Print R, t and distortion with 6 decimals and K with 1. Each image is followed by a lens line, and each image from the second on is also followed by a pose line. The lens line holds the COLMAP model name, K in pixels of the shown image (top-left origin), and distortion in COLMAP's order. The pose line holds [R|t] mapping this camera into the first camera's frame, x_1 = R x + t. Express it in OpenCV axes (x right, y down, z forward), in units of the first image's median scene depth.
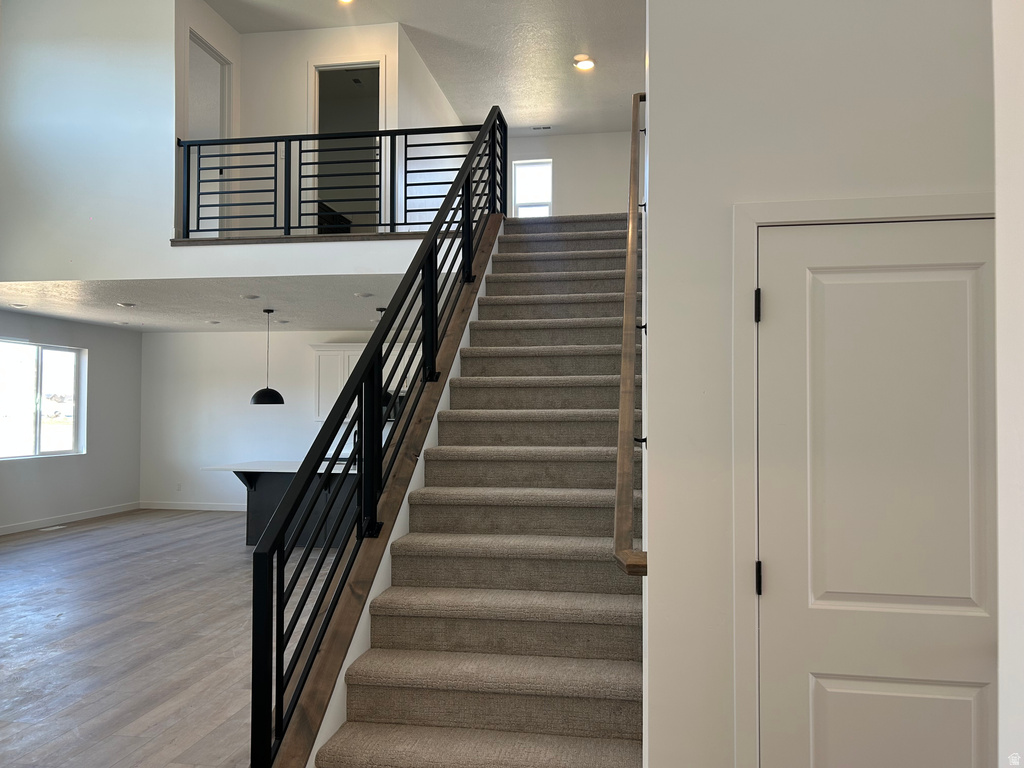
lens RADIAL K [[766.1, 0, 510.1], [0, 766.1, 391.6], [0, 0, 1]] dist [0.064870, -0.070302]
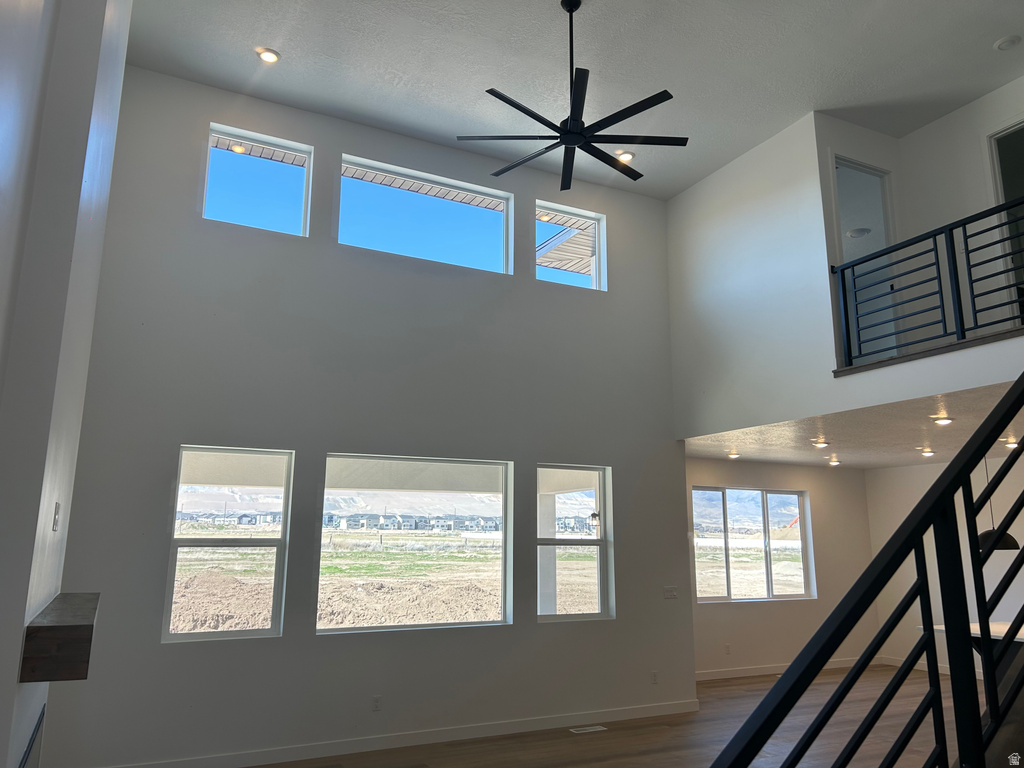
lens RADIAL K [[766.1, 0, 531.6], [0, 766.1, 381.3], [0, 0, 1]] dist [0.064870, -0.070302]
pose [[0.607611, -0.167153, -0.776446, 0.062007], [0.020939, 0.980634, -0.194724, -0.010302], [0.793959, 0.102059, 0.599344, 0.152694]]
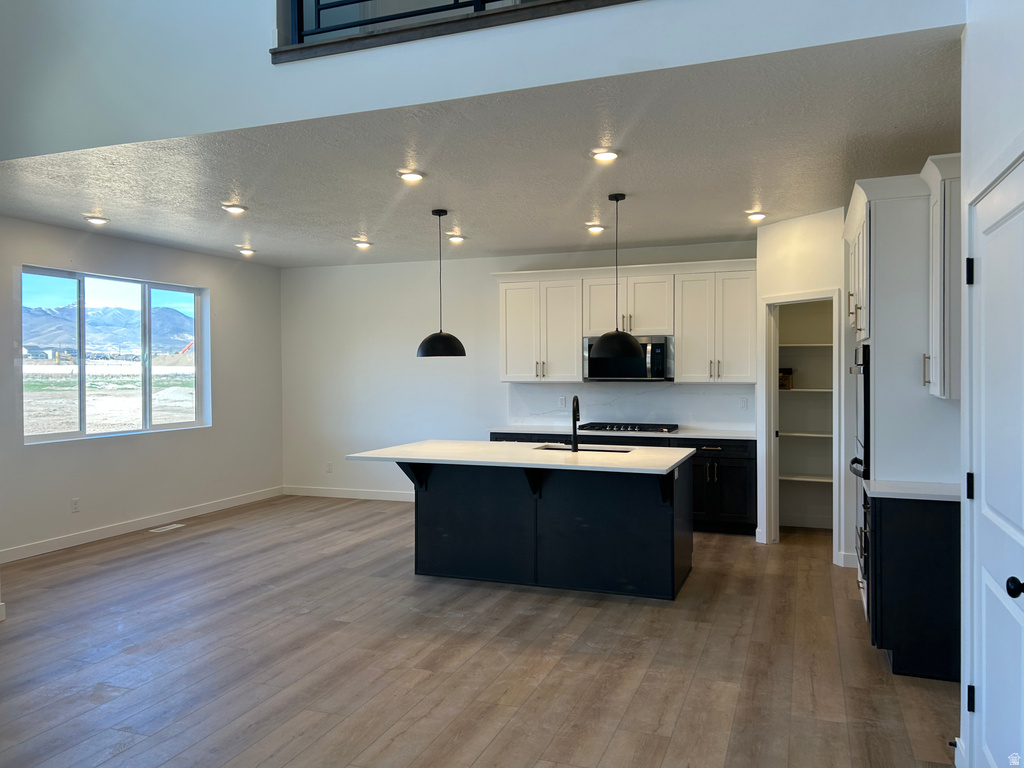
lens RADIAL K [[766.1, 0, 513.9], [0, 766.1, 376.7], [0, 0, 1]] dist [0.064870, -0.070302]
pose [[0.980905, -0.009896, -0.194237, -0.167438], [0.016926, 0.999259, 0.034568, 0.015716], [0.193751, -0.037196, 0.980345, 0.488807]]
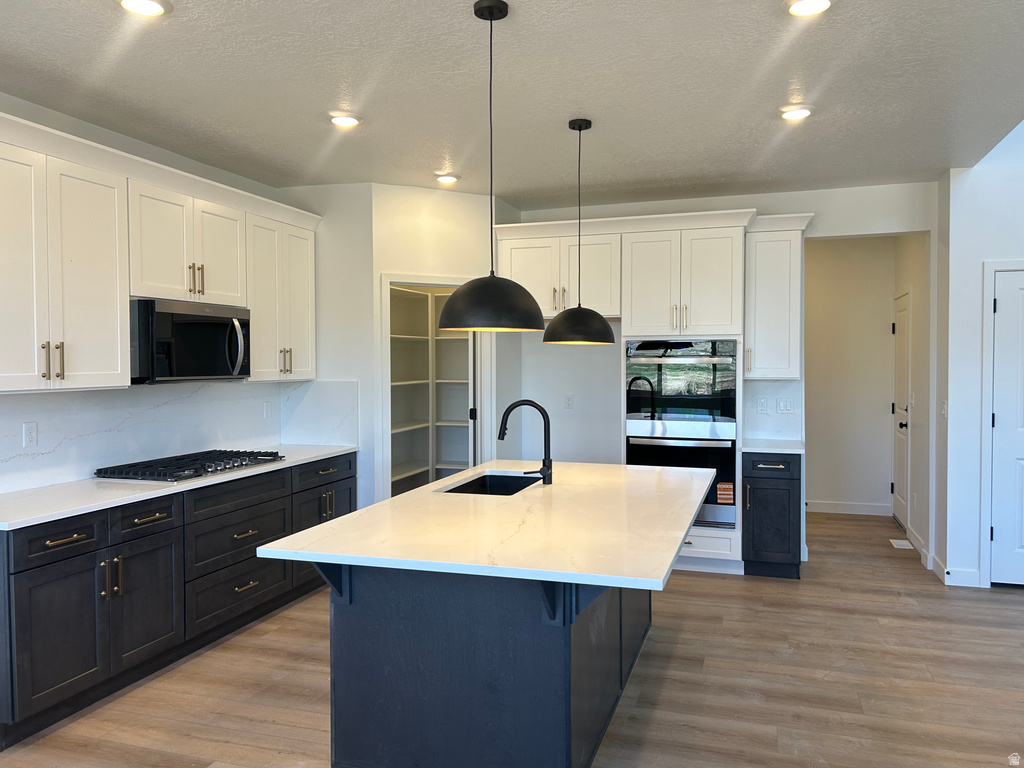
lens RADIAL K [[766.1, 0, 519.2], [0, 766.1, 385.6], [0, 0, 1]] dist [0.064870, -0.070302]
pose [[0.144885, -0.035993, 0.988794, -0.778861], [-0.019527, 0.999039, 0.039227, 0.034661], [-0.989256, -0.024992, 0.144043, 1.219755]]
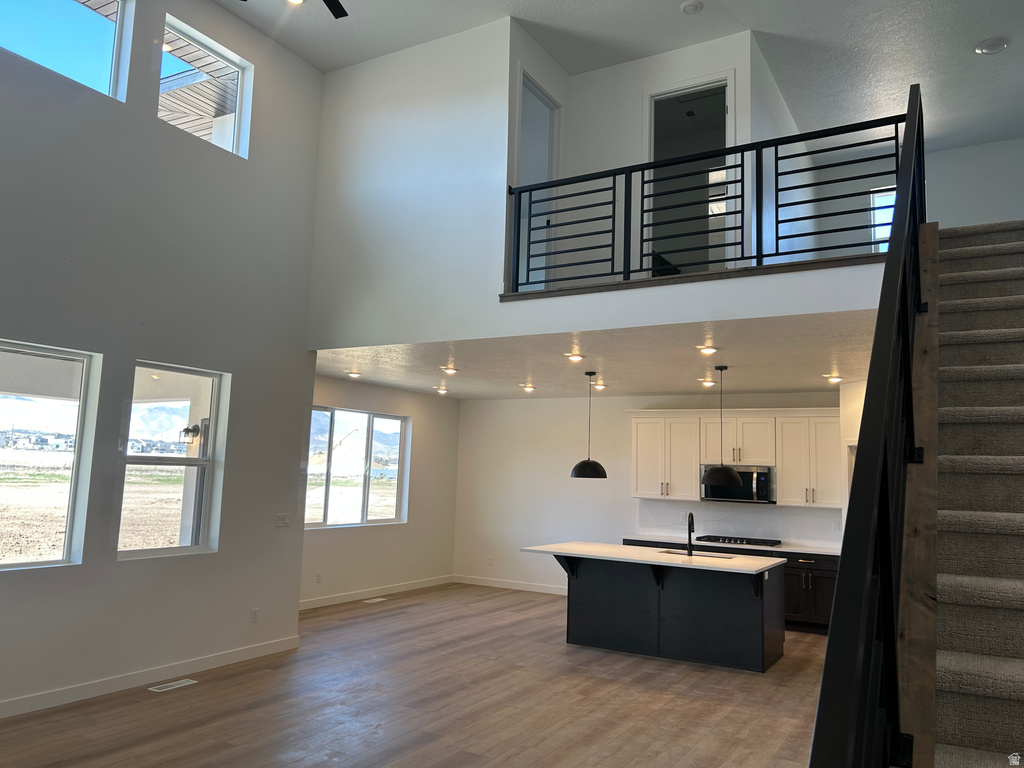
lens RADIAL K [[766.1, 0, 516.7], [0, 766.1, 375.3], [0, 0, 1]] dist [0.064870, -0.070302]
pose [[0.937041, -0.022199, -0.348512, -0.108040], [-0.016324, 0.994102, -0.107212, -0.006754], [0.348836, 0.106151, 0.931153, 0.180899]]
